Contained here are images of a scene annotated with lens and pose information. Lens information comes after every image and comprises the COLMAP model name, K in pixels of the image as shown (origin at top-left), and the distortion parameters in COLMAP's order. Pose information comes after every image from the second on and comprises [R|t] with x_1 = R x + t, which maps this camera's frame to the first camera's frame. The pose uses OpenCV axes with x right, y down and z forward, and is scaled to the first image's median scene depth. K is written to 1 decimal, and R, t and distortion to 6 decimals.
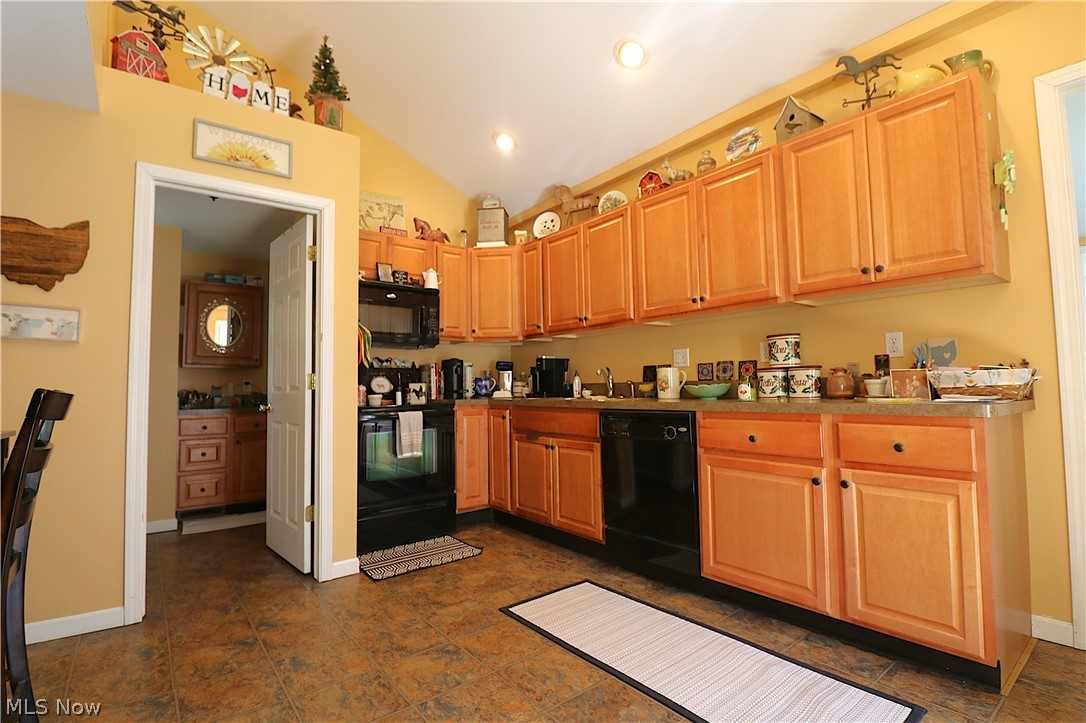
lens RADIAL K [[514.4, 0, 551.3], [0, 514.4, 359.7], [0, 0, 1]] dist [-0.003420, -0.002677]
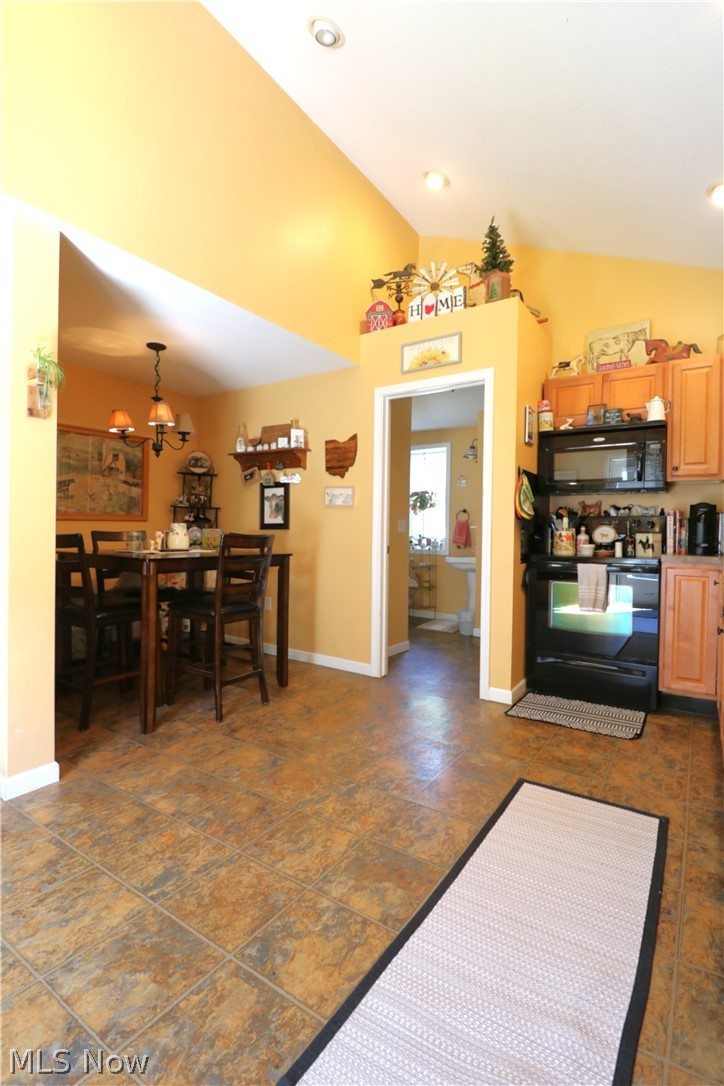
lens RADIAL K [[514.4, 0, 368.1], [0, 514.4, 539.0], [0, 0, 1]] dist [-0.003420, -0.002677]
pose [[0.310058, 0.036262, -0.950026, 0.569545], [0.033874, 0.998216, 0.049157, -0.005021], [0.950114, -0.047422, 0.308276, 0.389235]]
